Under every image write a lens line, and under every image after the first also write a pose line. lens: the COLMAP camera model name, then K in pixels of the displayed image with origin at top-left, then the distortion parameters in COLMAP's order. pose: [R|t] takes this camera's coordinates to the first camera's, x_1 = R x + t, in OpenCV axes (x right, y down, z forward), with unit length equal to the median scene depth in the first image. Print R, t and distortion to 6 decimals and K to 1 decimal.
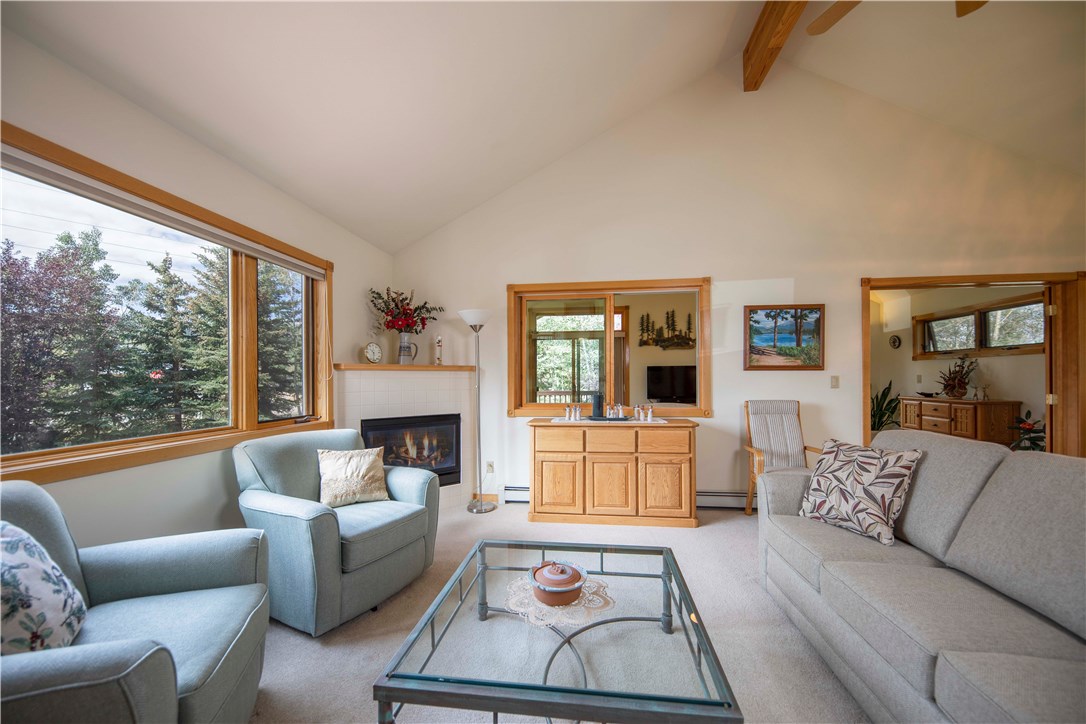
lens RADIAL K [[392.2, 0, 544.3], [0, 392.2, 384.4], [0, 0, 1]] dist [0.000030, -0.000173]
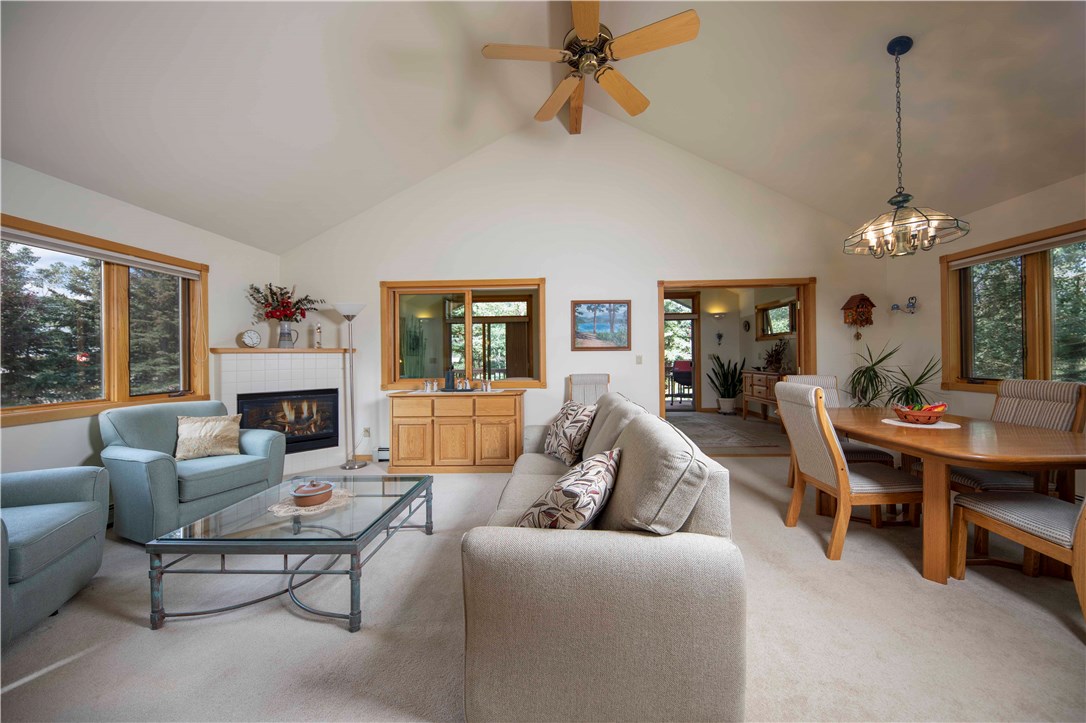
lens RADIAL K [[370.7, 0, 543.0], [0, 370.7, 361.5], [0, 0, 1]] dist [-0.000114, -0.002891]
pose [[0.994422, -0.009163, 0.105072, 0.291554], [0.009655, 0.999945, -0.004178, 0.003005], [-0.105028, 0.005169, 0.994456, -0.197500]]
